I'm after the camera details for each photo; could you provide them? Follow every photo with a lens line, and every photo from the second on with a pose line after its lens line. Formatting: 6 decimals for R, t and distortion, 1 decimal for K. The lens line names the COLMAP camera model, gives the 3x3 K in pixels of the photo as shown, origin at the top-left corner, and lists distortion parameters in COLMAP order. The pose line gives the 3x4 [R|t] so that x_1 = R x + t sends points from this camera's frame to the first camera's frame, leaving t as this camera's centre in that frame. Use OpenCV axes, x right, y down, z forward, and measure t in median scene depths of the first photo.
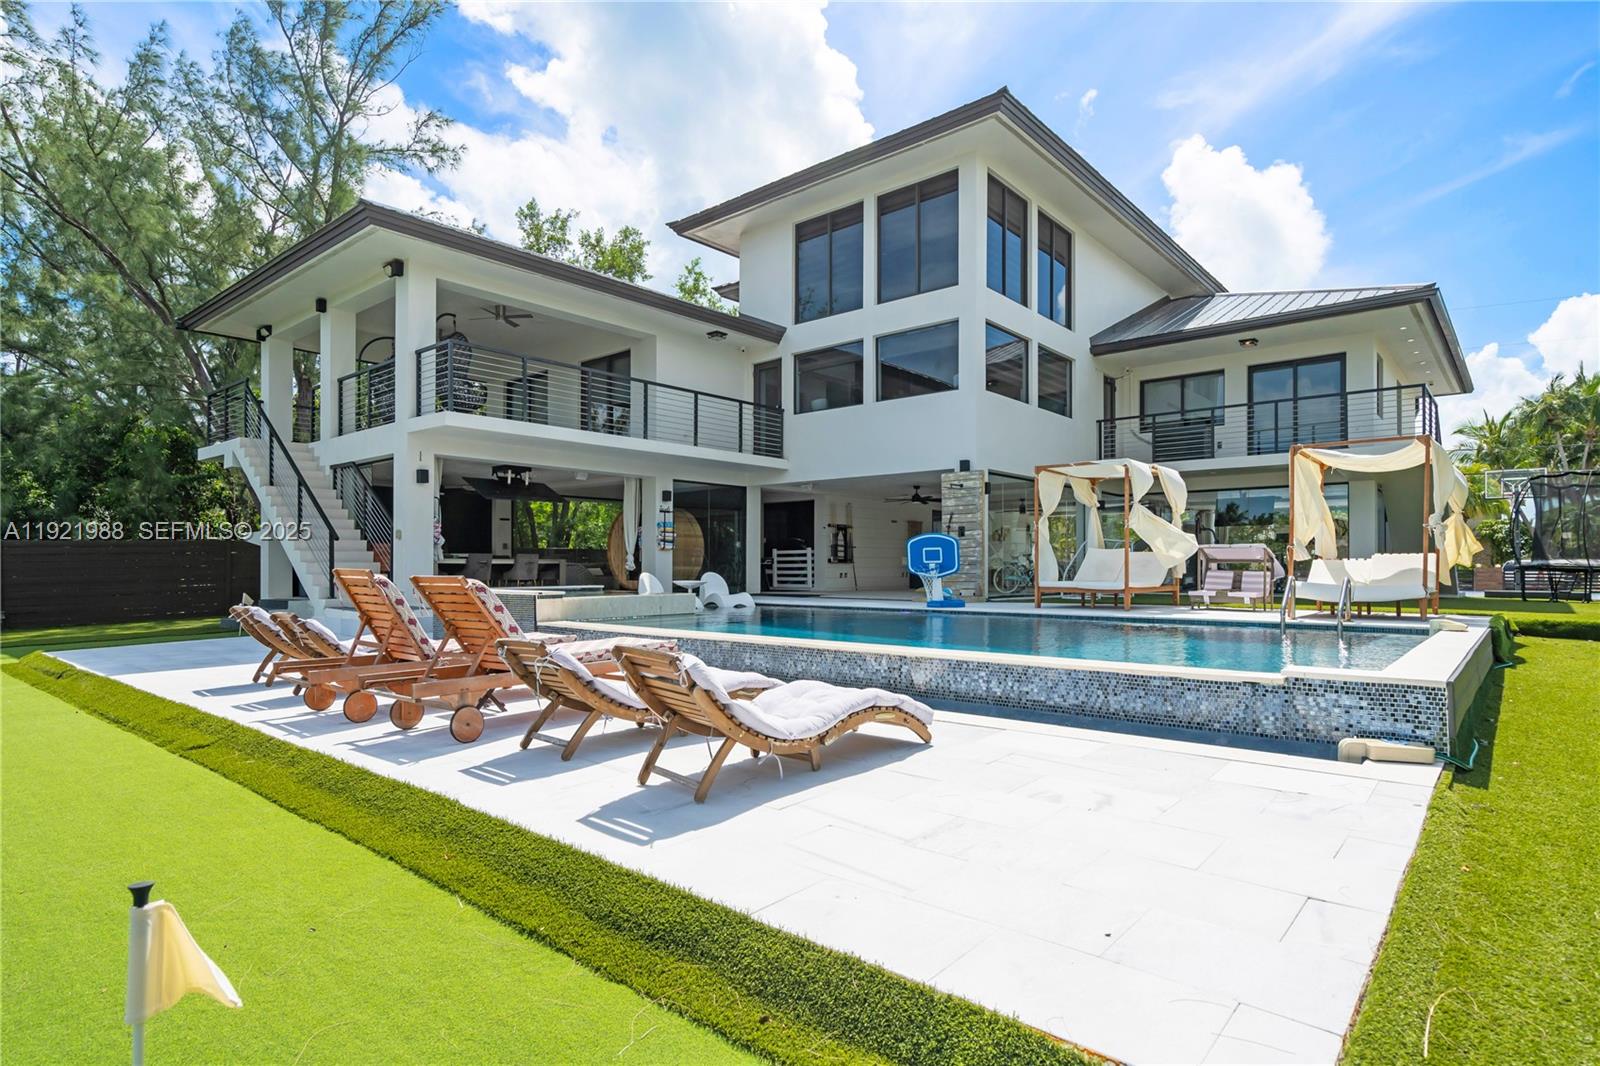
lens RADIAL K [[853.3, 0, 819.2], [0, 853.3, 547.0], [0, 0, 1]] dist [-0.003728, -0.000964]
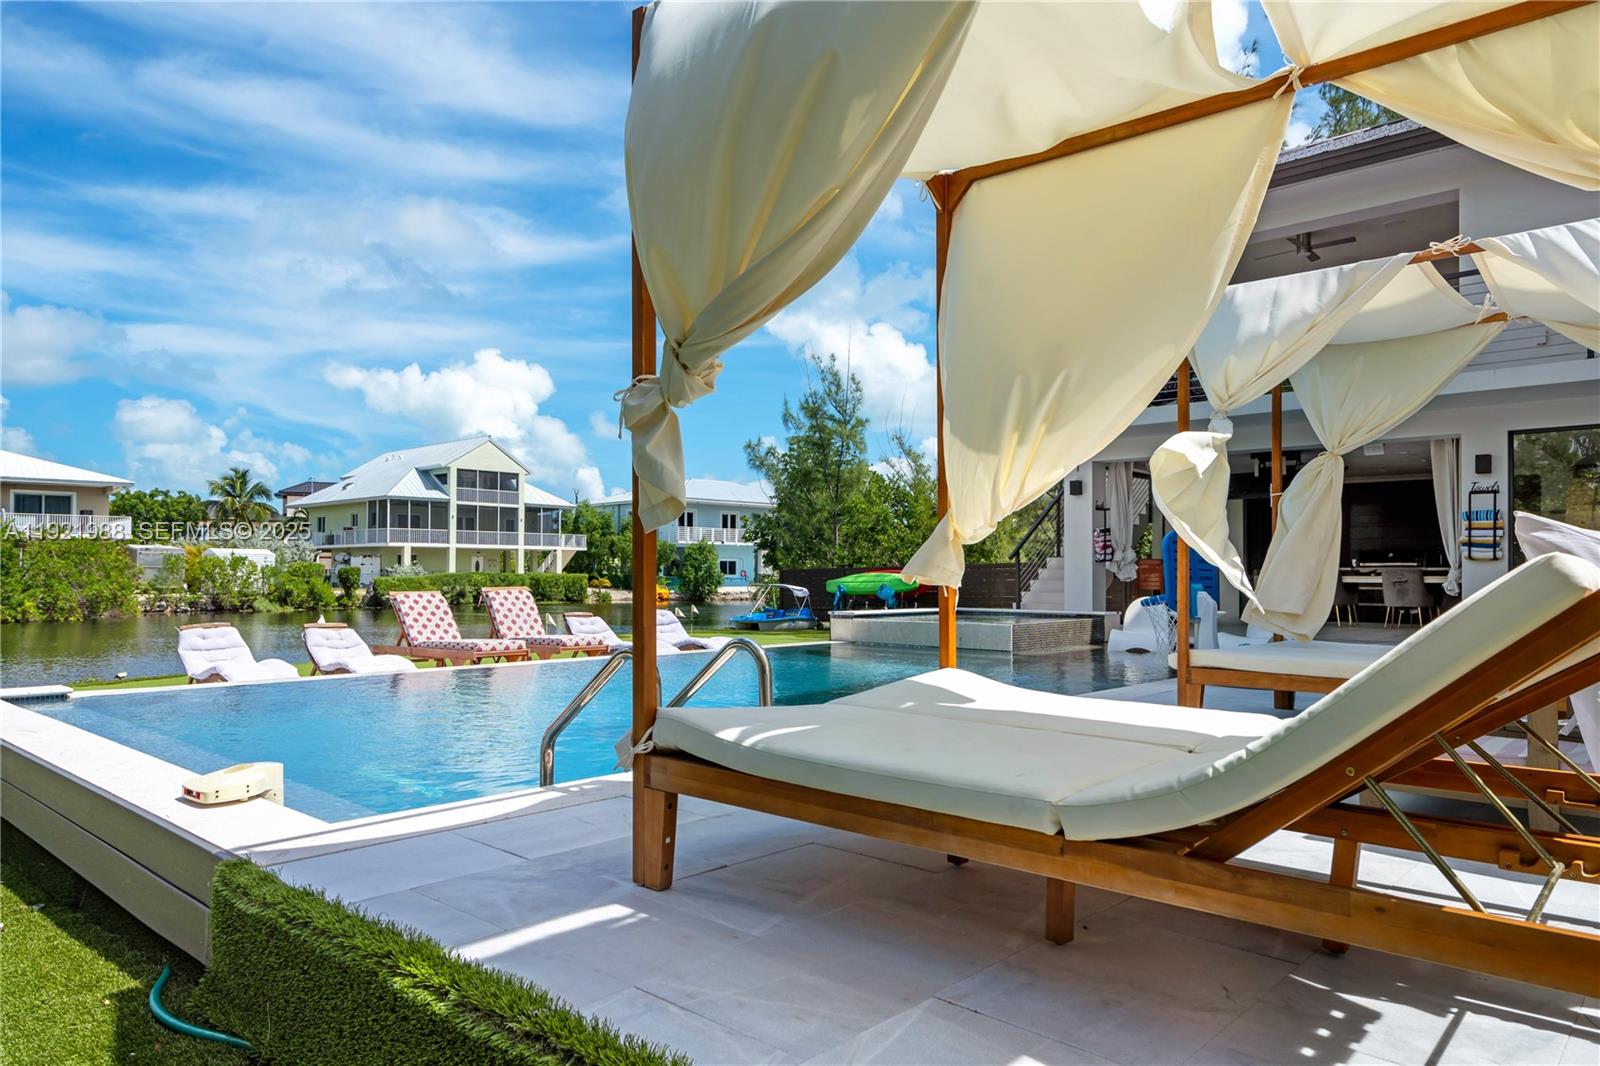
lens RADIAL K [[1037.2, 0, 796.0], [0, 1037.2, 549.8], [0, 0, 1]] dist [0.008925, 0.002948]
pose [[-0.043980, -0.023575, -0.998754, 0.578532], [0.019051, 0.999520, -0.024432, 0.005408], [0.998851, -0.020102, -0.043509, 0.624313]]
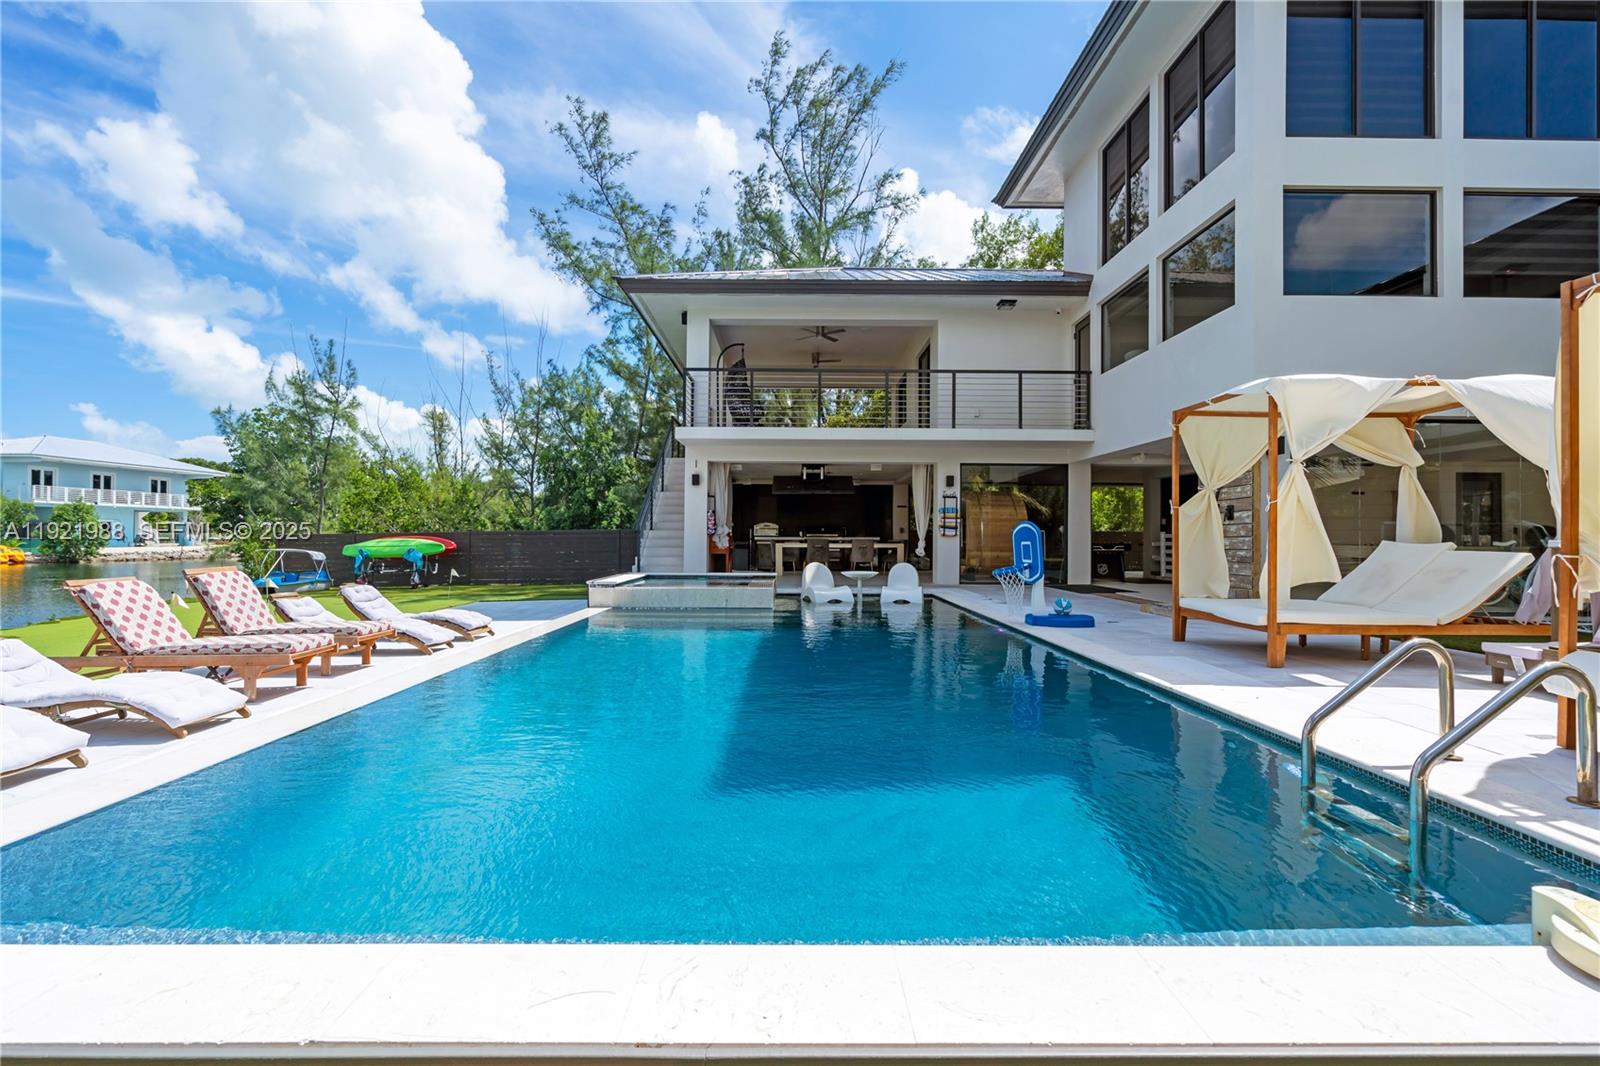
lens RADIAL K [[729.0, 0, 794.1], [0, 729.0, 525.3], [0, 0, 1]] dist [-0.006407, 0.003162]
pose [[0.642458, -0.008348, -0.766276, 0.379136], [0.012237, 0.999925, -0.000634, -0.011923], [0.766224, -0.008969, 0.642512, 0.352811]]
